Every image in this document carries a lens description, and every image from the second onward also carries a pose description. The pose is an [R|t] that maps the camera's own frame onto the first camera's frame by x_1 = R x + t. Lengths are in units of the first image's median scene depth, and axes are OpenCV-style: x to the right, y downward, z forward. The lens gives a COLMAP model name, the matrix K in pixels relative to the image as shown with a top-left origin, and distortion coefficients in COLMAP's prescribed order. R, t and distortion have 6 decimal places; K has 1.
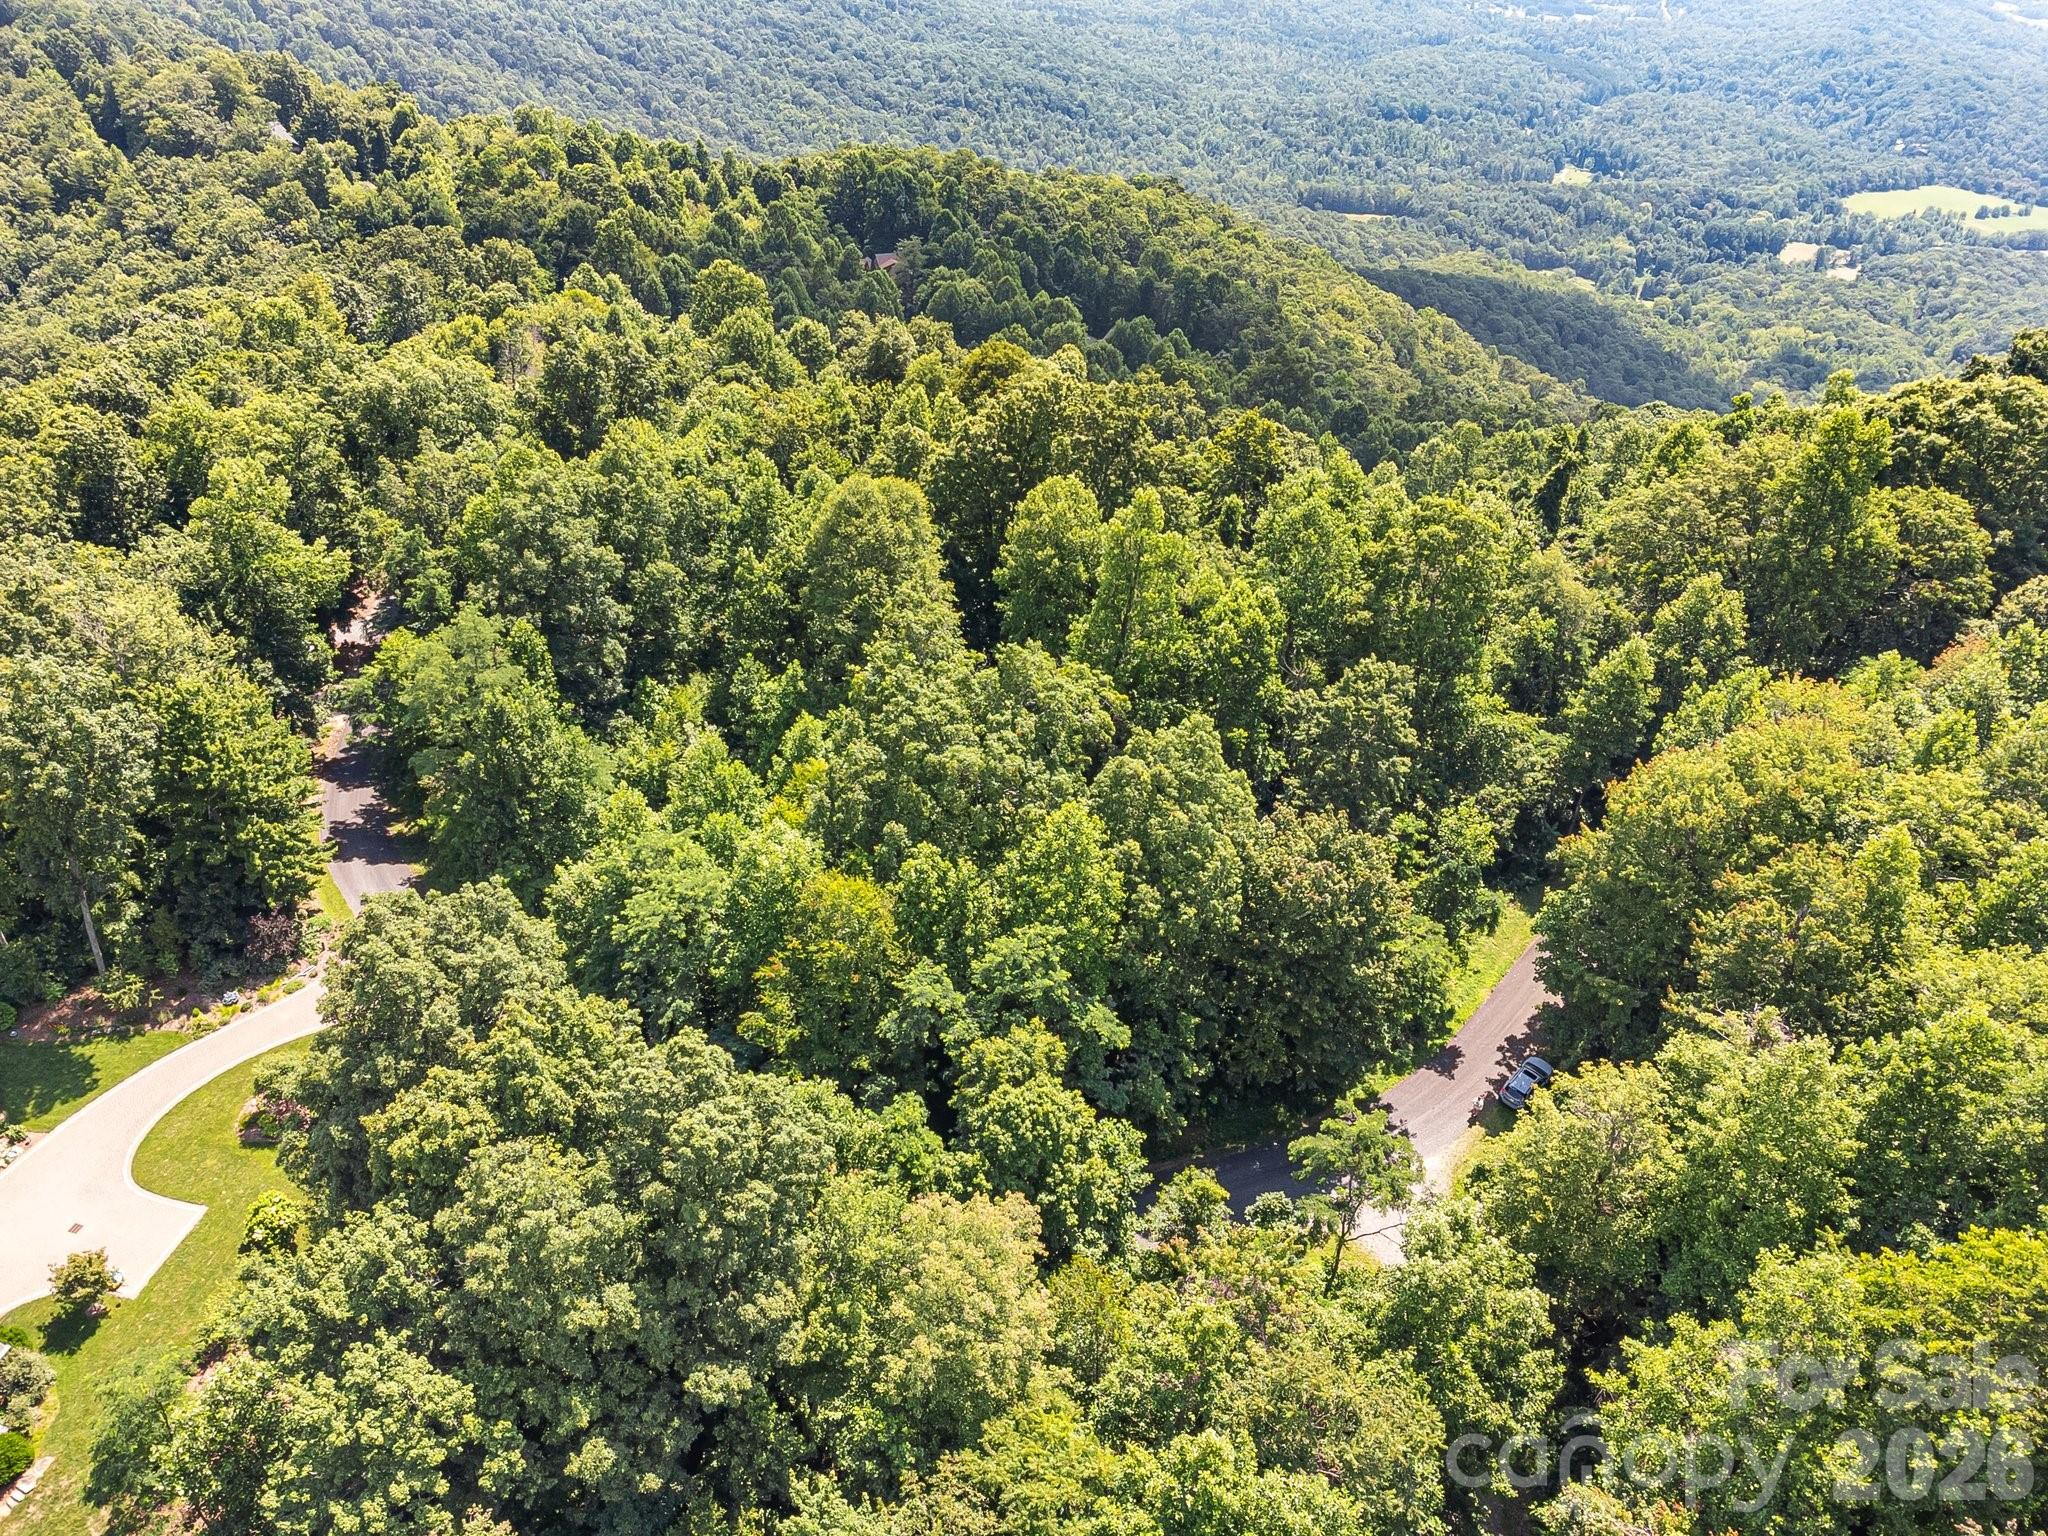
lens RADIAL K [[1540.2, 0, 1027.6], [0, 1540.2, 750.3], [0, 0, 1]] dist [0.012314, 0.025888]
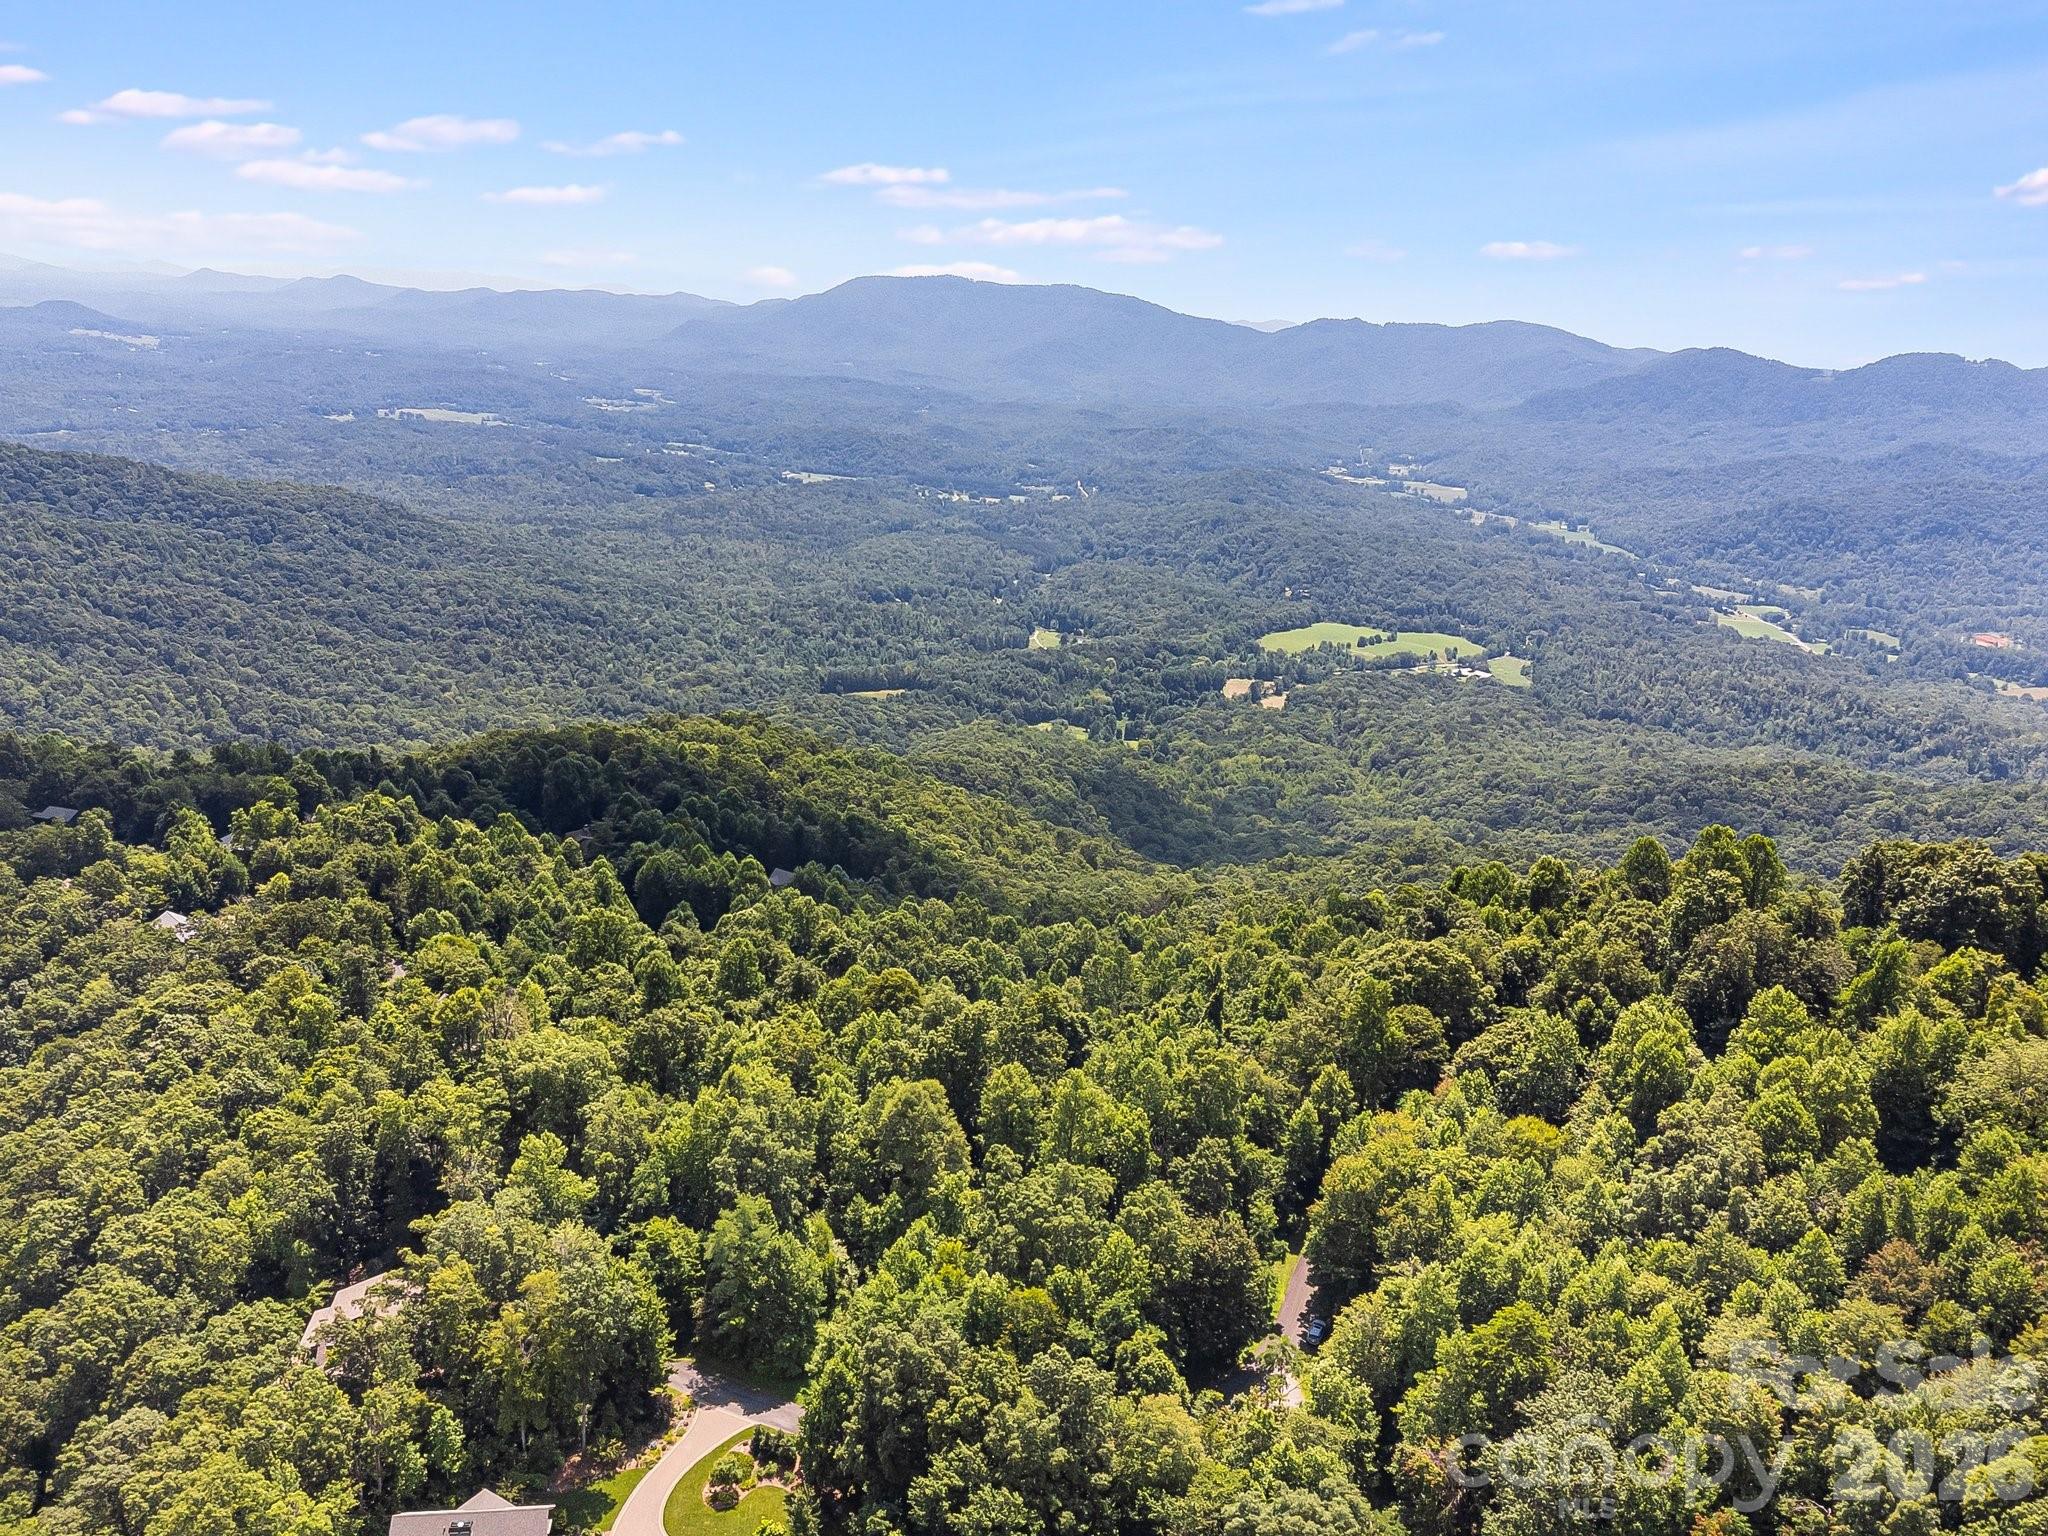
lens RADIAL K [[1584.0, 0, 1028.6], [0, 1584.0, 772.3], [0, 0, 1]] dist [0.018030, 0.004799]
pose [[0.945124, -0.109691, 0.307747, -0.152835], [0.186377, 0.954666, -0.232113, -0.019492], [-0.268335, 0.276733, 0.922722, -0.266104]]
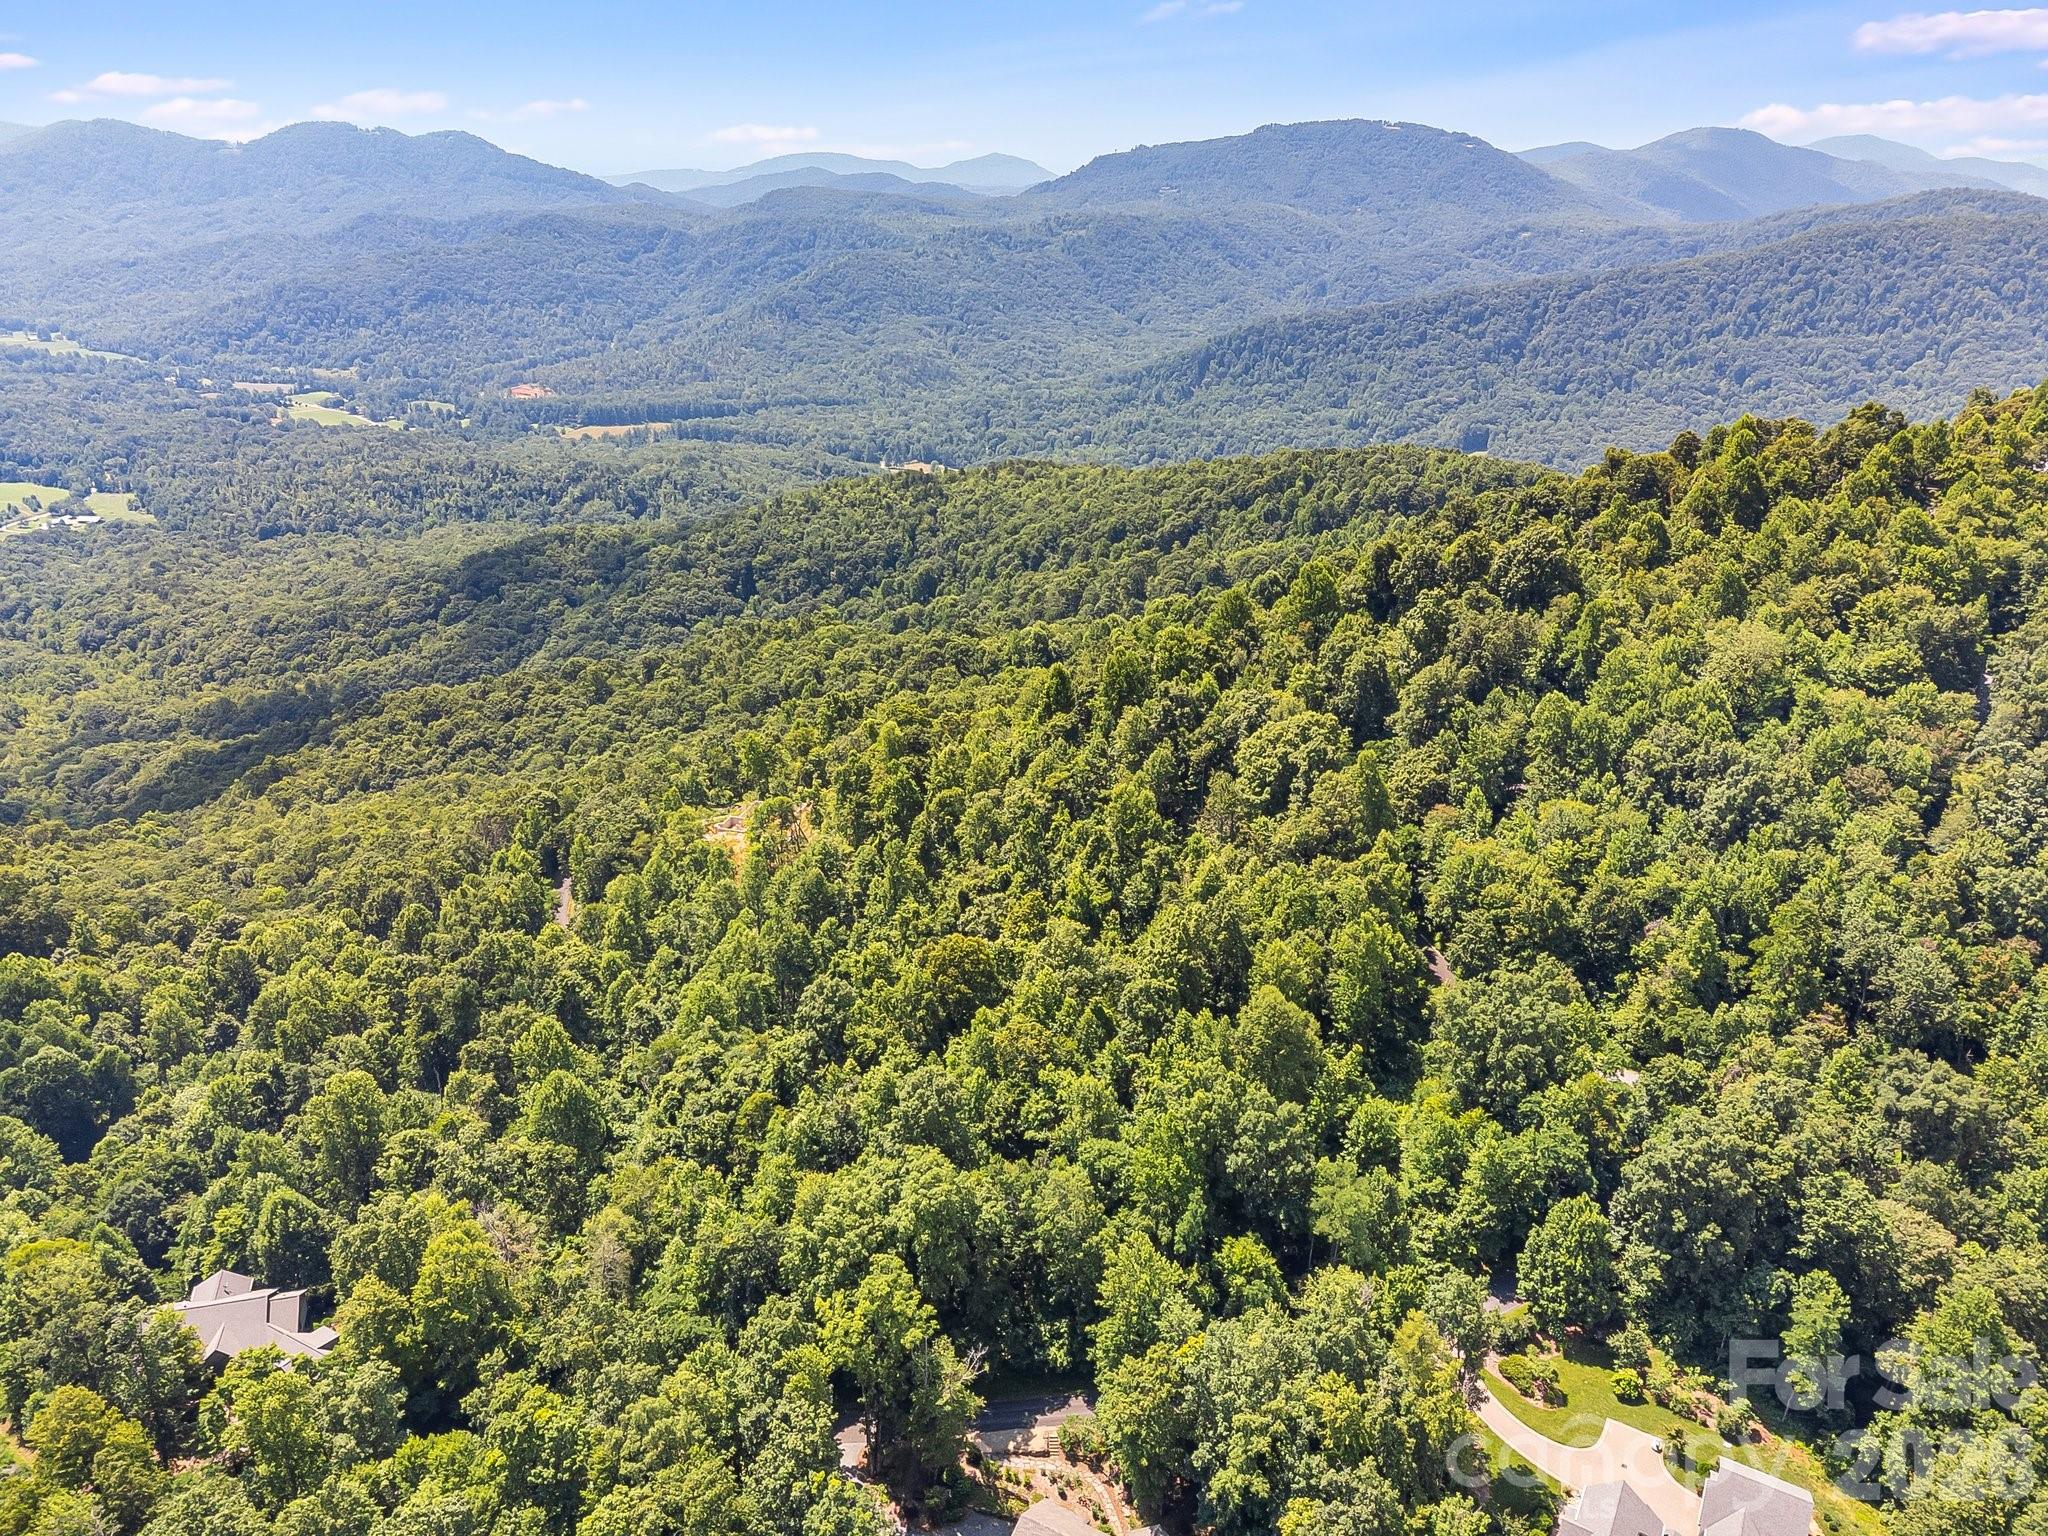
lens RADIAL K [[1554.1, 0, 1025.2], [0, 1554.1, 753.0], [0, 0, 1]] dist [0.011831, 0.016839]
pose [[0.302116, -0.403825, 0.863511, -0.490785], [0.511378, 0.833125, 0.210700, -0.281444], [-0.804499, 0.377925, 0.458208, 0.080845]]
